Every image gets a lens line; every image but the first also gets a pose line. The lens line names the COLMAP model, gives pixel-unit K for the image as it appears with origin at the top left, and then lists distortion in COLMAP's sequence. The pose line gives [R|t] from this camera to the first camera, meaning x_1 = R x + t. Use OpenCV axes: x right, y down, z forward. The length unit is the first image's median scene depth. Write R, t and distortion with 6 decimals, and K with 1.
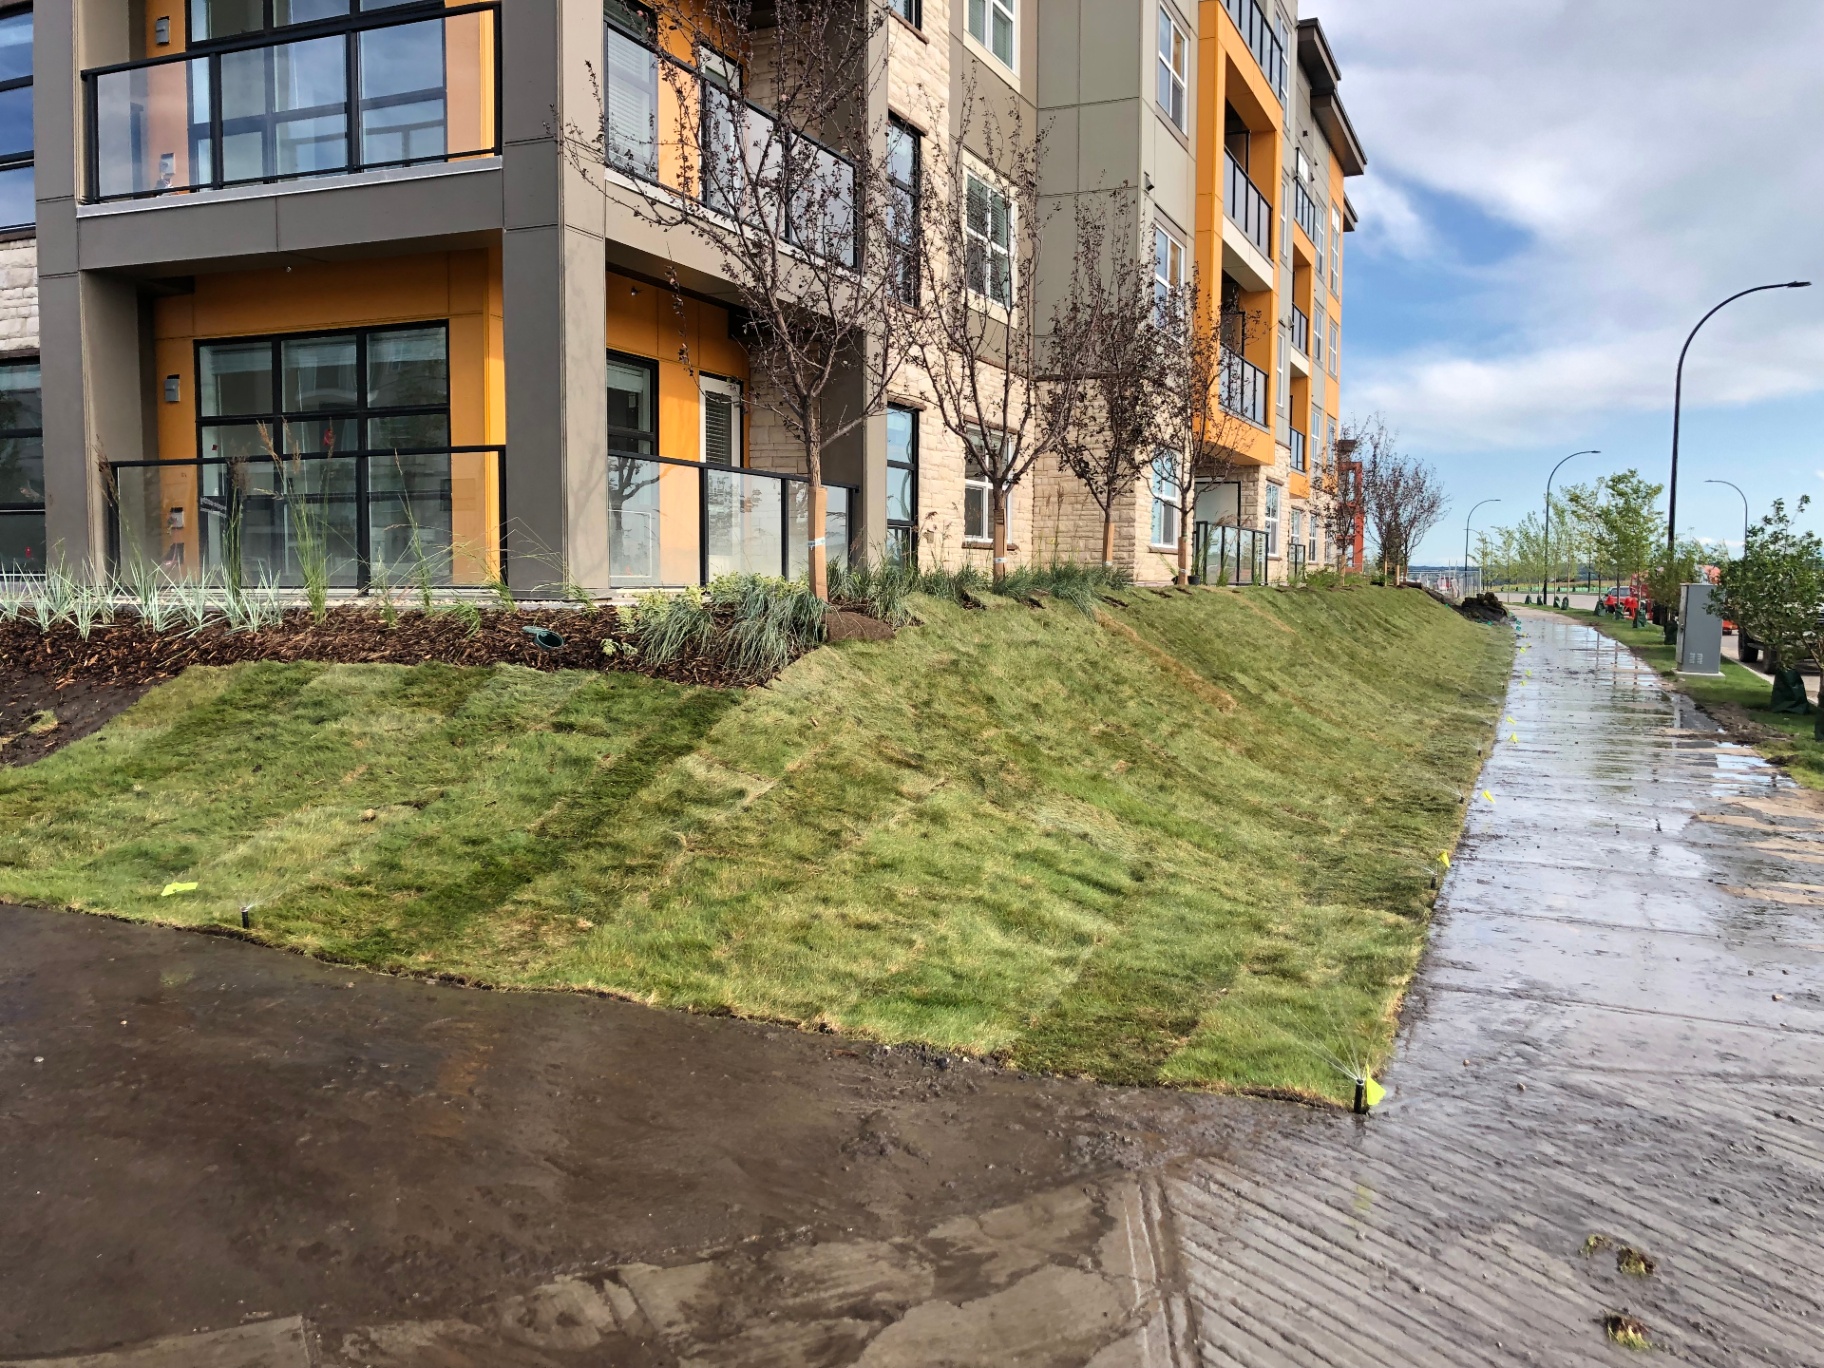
lens RADIAL K [[1555.3, 0, 912.0], [0, 1555.3, 684.0], [0, 0, 1]] dist [0.014383, 0.009213]
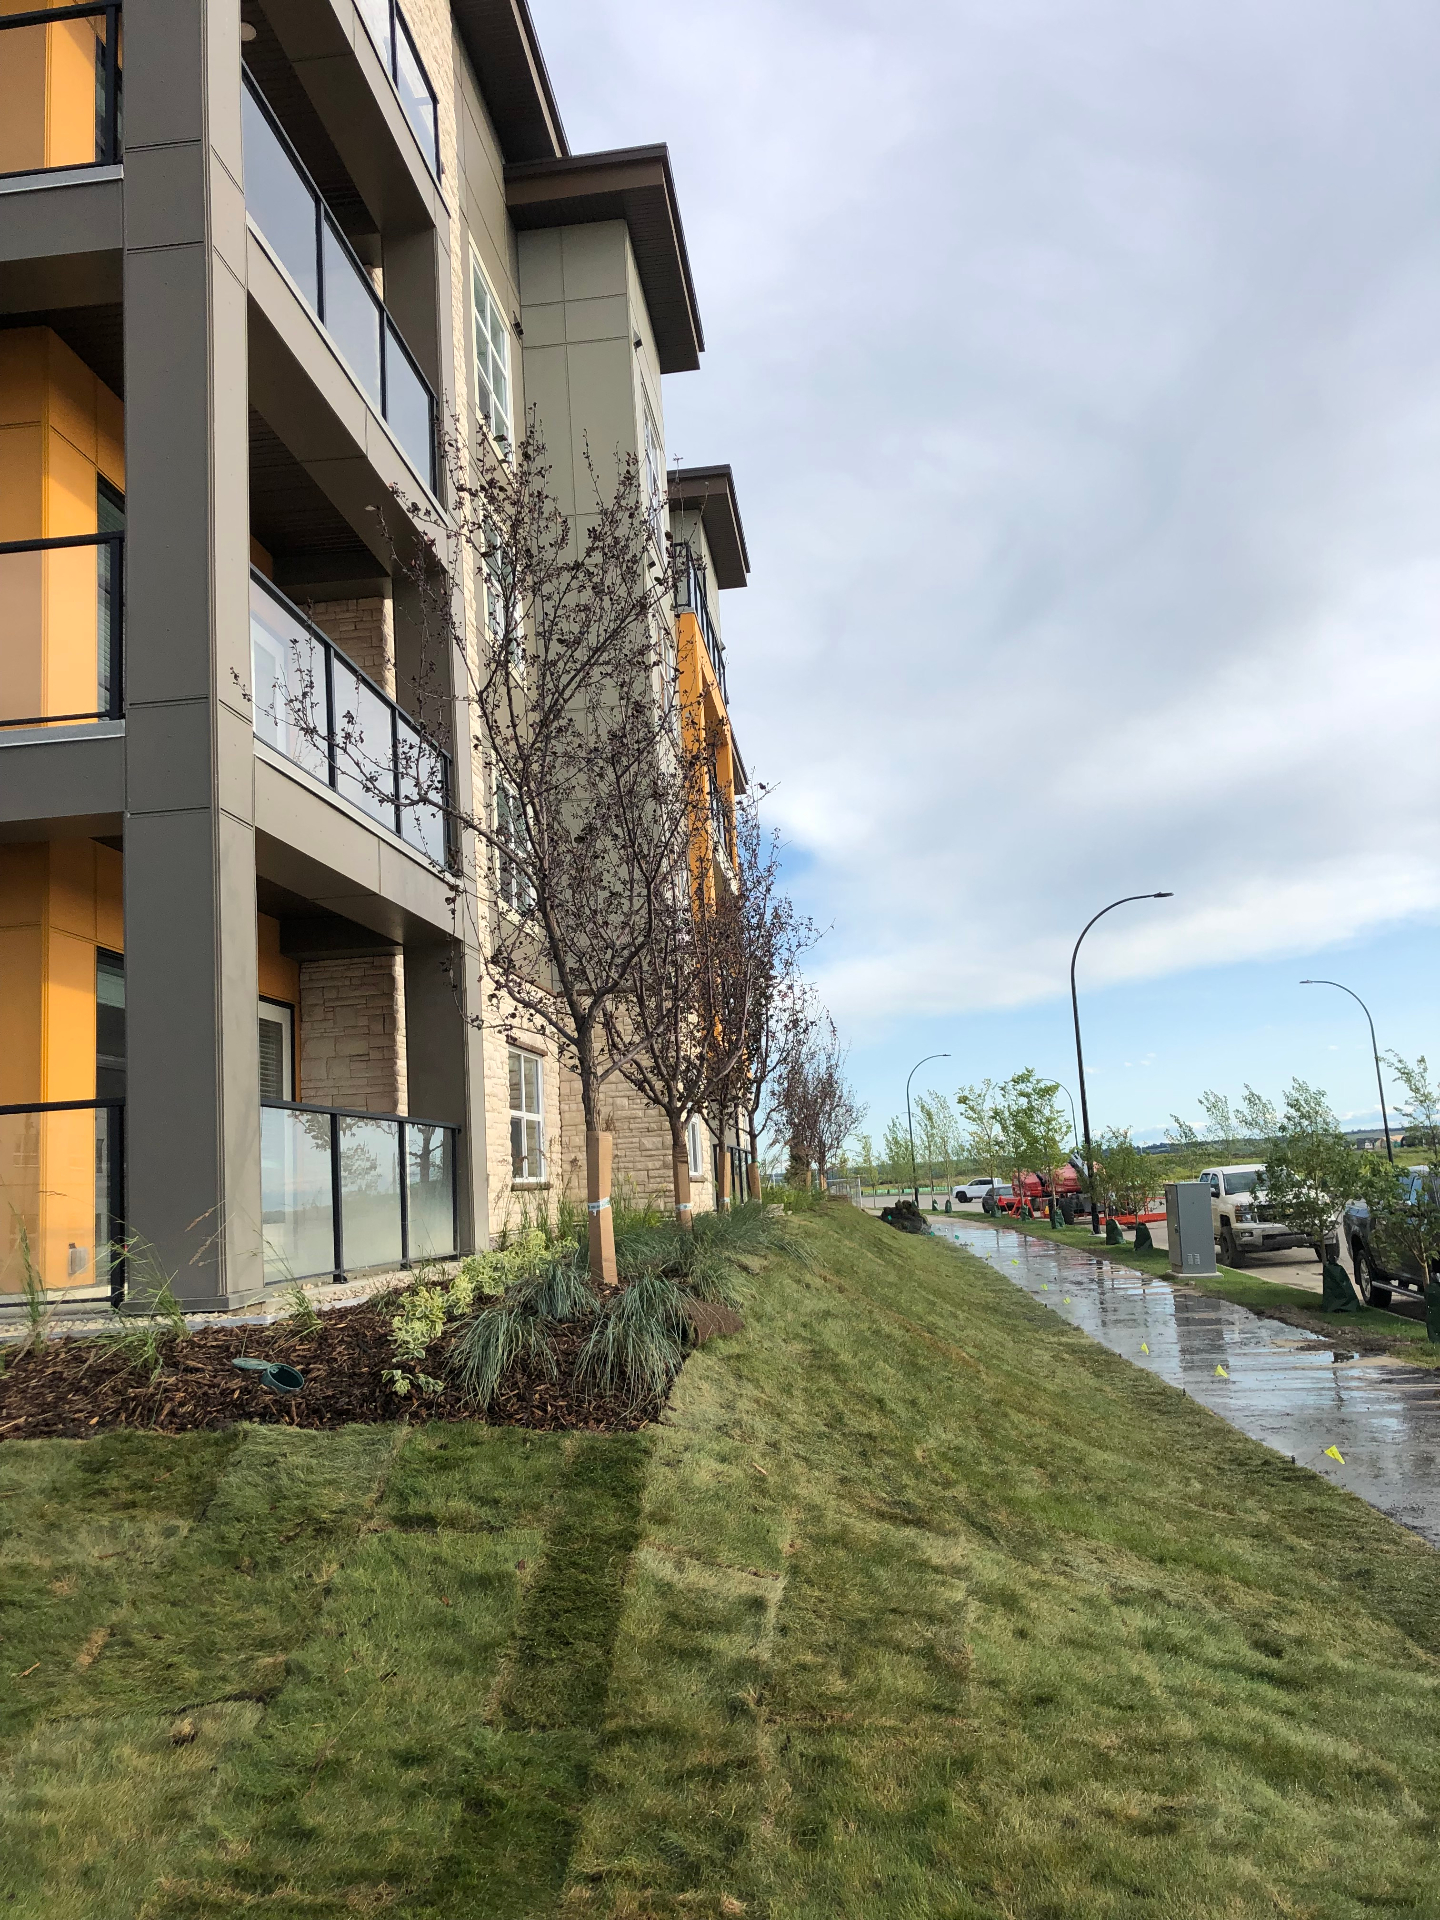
lens RADIAL K [[1637.2, 0, 720.0], [0, 1637.2, 960.0], [0, 0, 1]] dist [0.014383, 0.009213]
pose [[0.953579, -0.016864, 0.300670, -0.228913], [0.080667, 0.976248, -0.201079, -0.040742], [-0.290137, 0.215999, 0.932290, 0.196709]]
